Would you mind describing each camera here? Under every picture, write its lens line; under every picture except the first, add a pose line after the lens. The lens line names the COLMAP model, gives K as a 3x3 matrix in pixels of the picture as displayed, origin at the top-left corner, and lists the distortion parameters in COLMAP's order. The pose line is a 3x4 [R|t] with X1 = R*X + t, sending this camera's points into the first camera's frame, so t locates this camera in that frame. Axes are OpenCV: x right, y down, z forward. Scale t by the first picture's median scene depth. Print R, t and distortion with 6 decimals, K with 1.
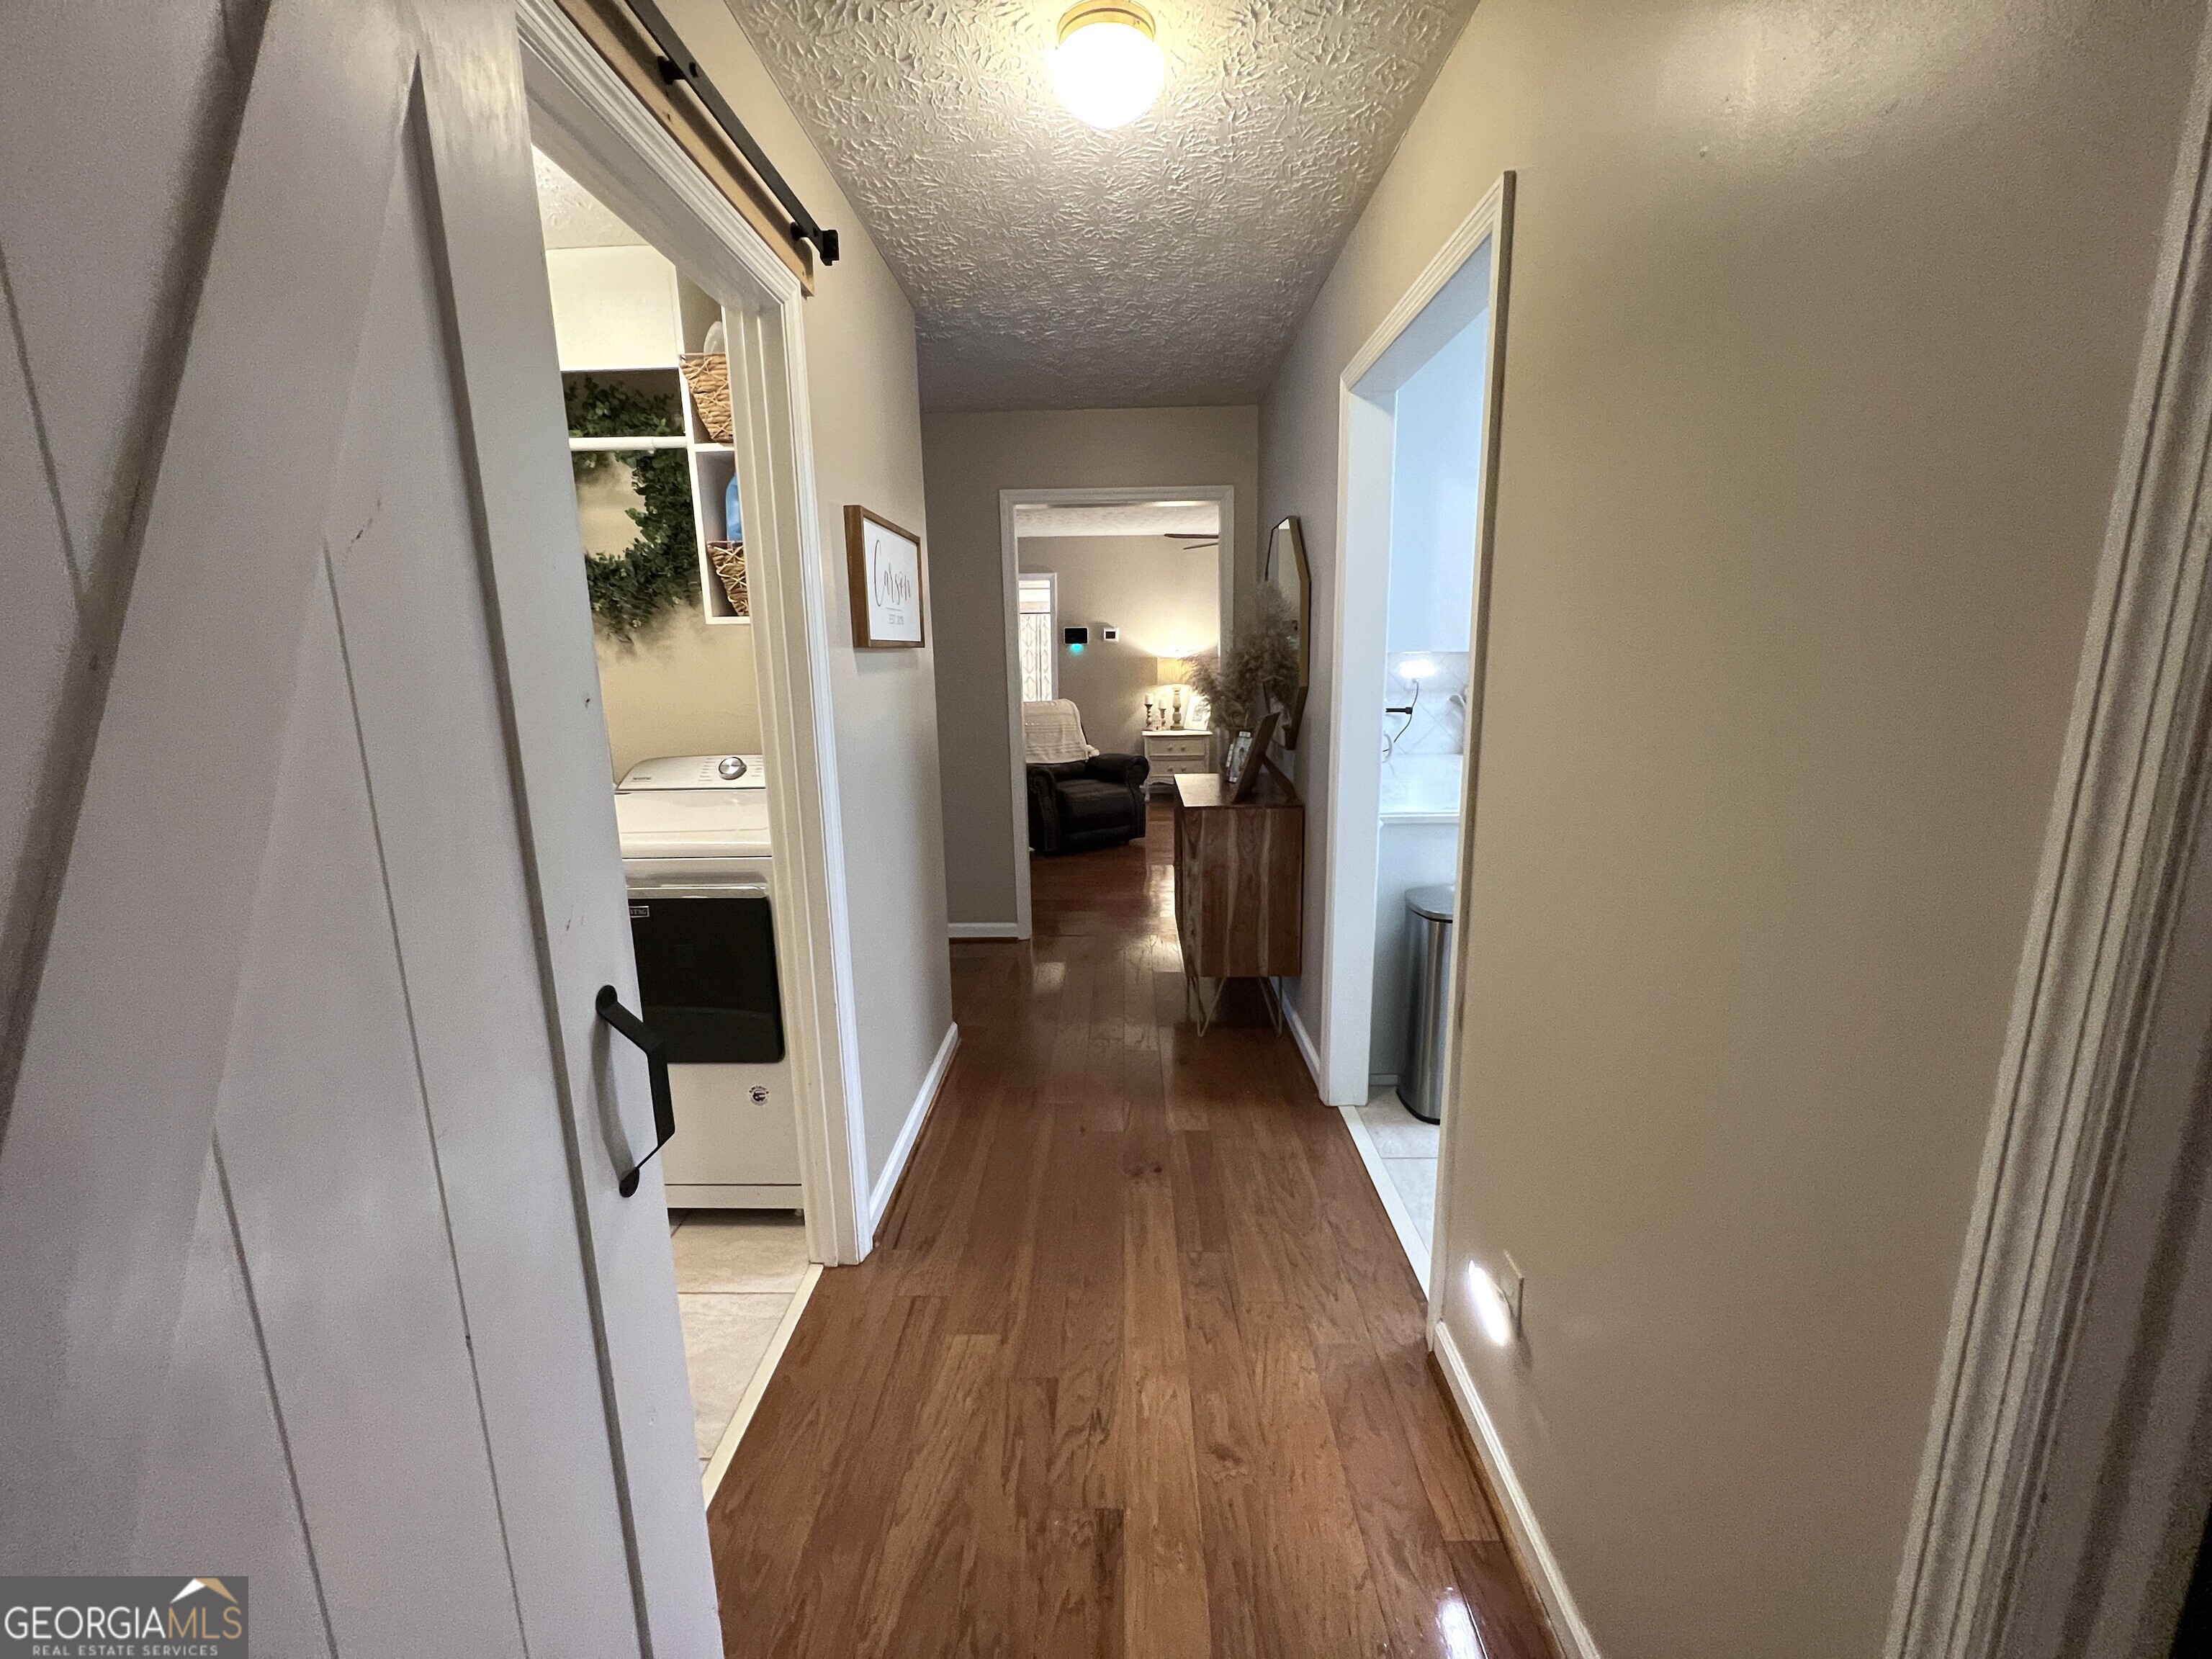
lens RADIAL K [[887.8, 0, 1107.3], [0, 887.8, 828.8], [0, 0, 1]] dist [0.000010, 0.000103]
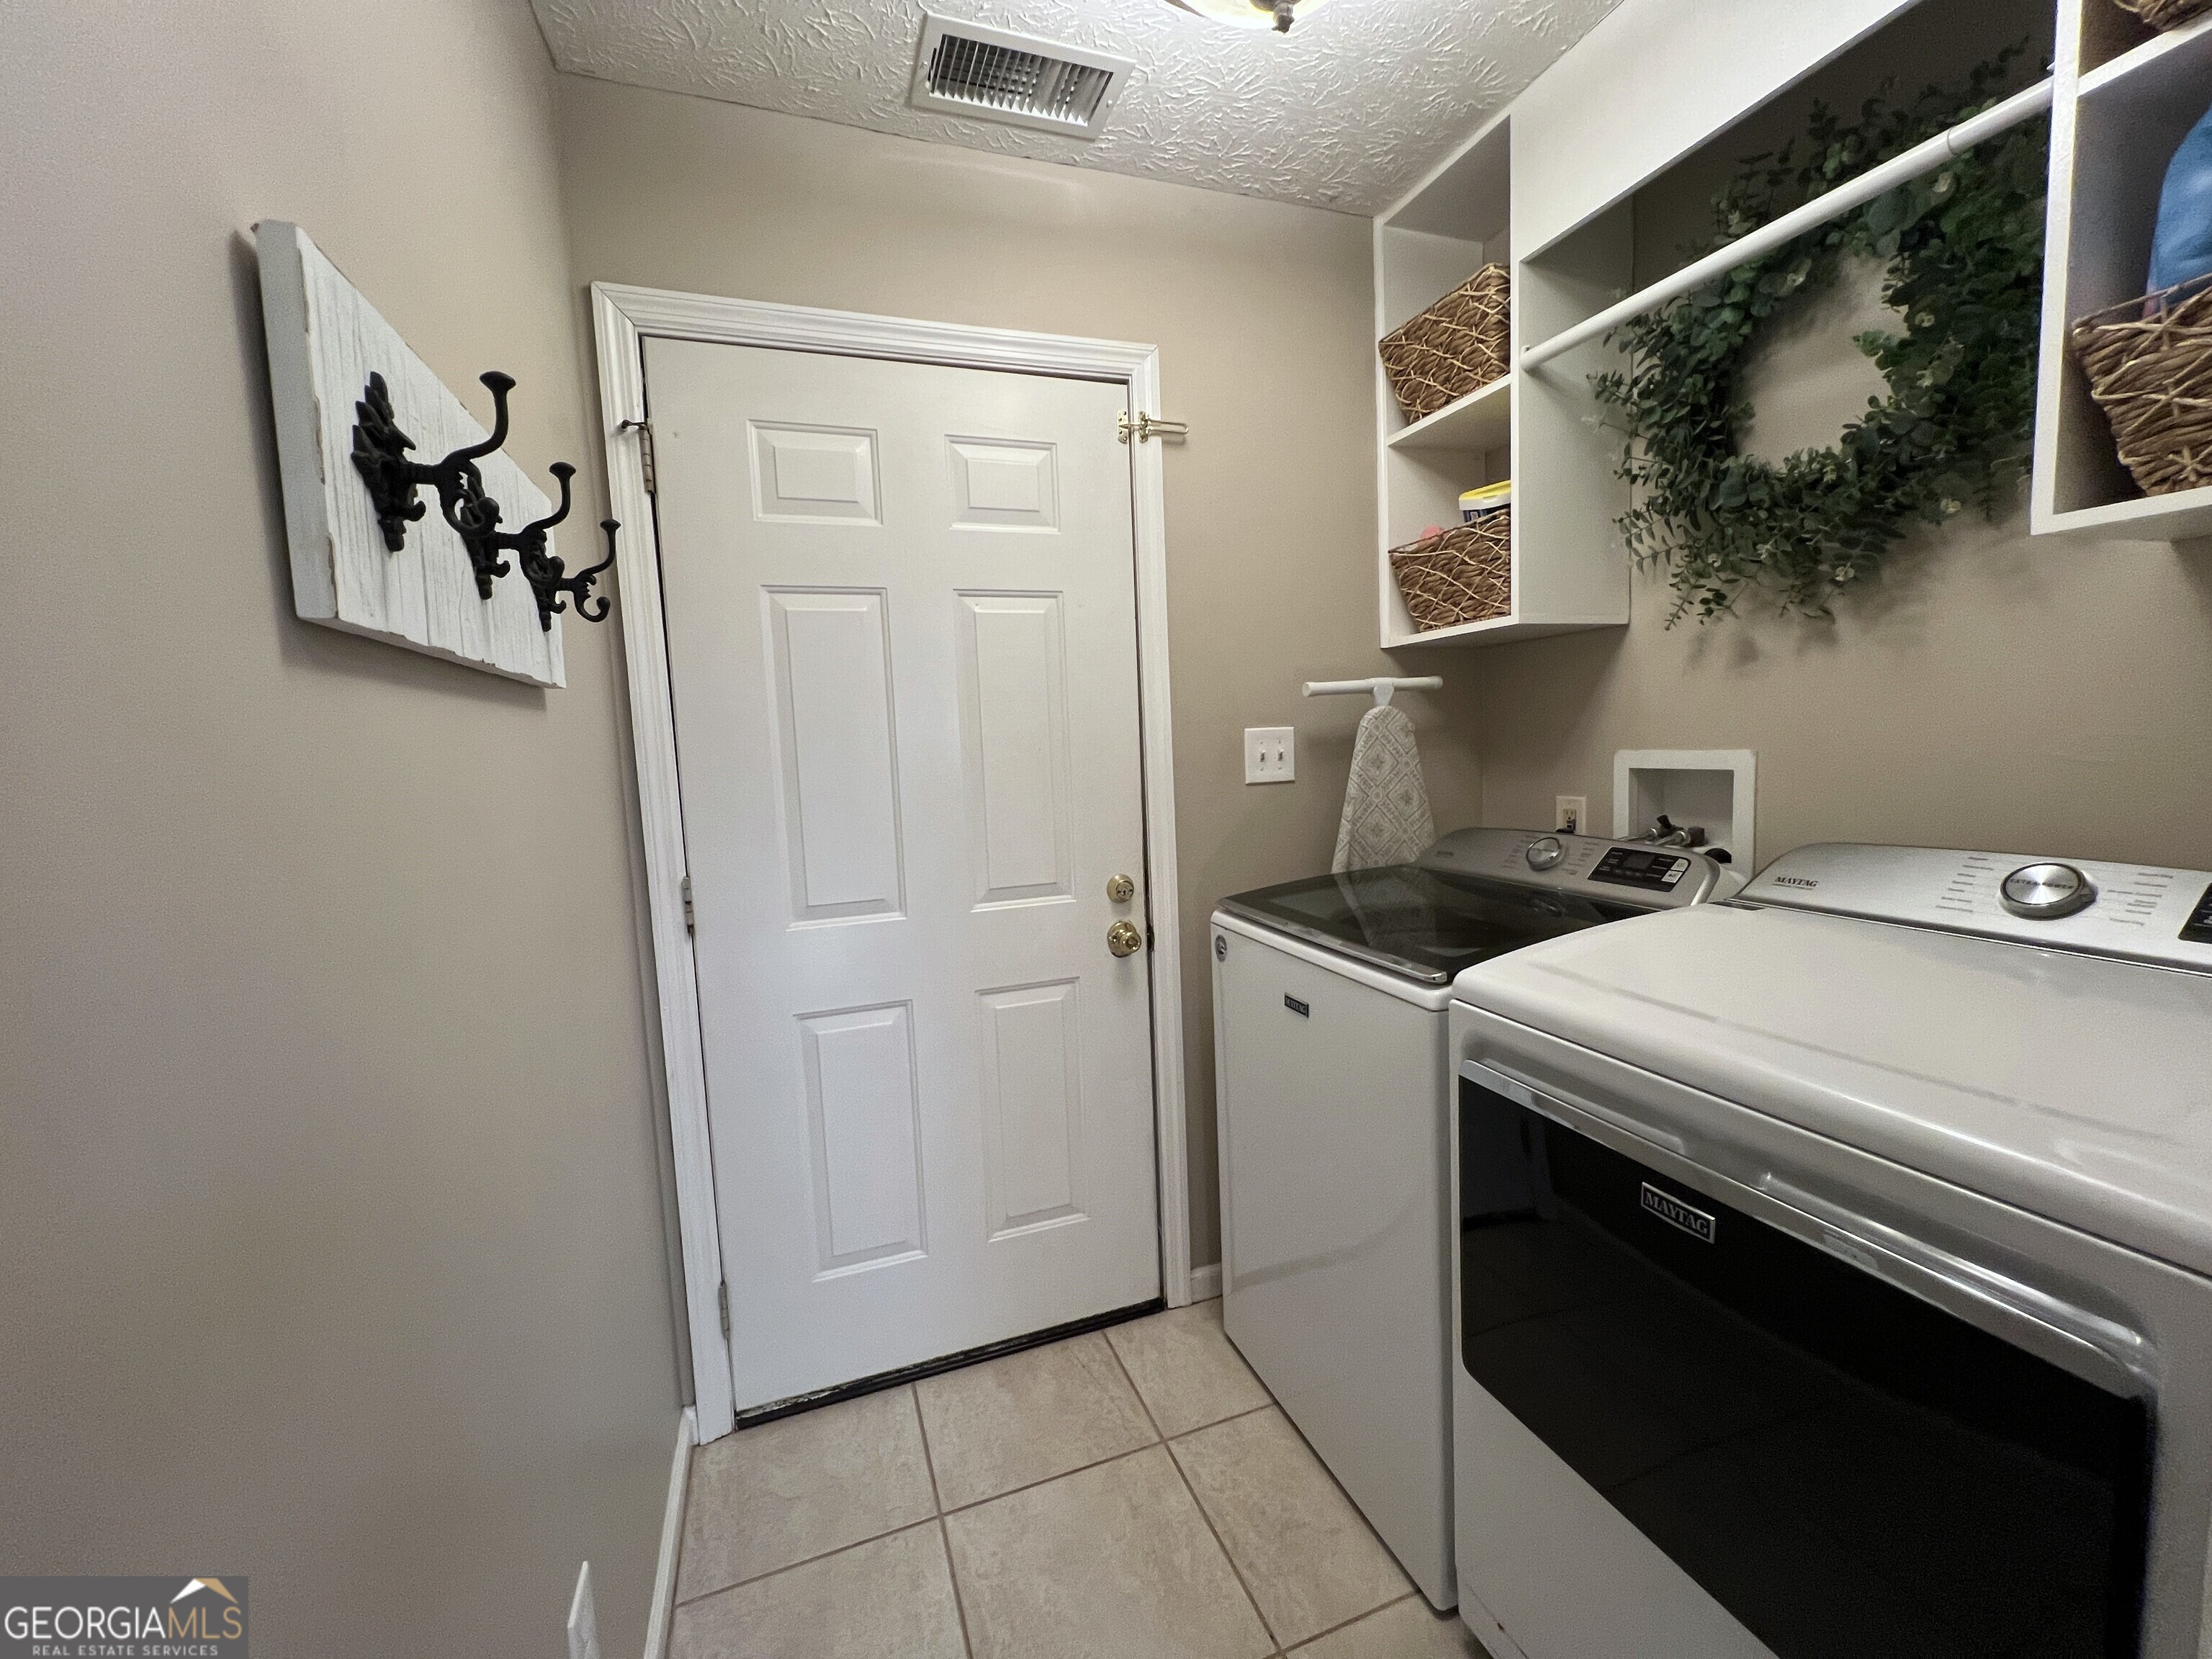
lens RADIAL K [[887.8, 0, 1102.7], [0, 887.8, 824.1], [0, 0, 1]] dist [0.000010, 0.000103]
pose [[0.359314, 0.093729, -0.928498, -0.200240], [-0.143843, 0.988616, 0.044132, -0.052667], [0.922064, 0.117701, 0.368706, 0.442787]]
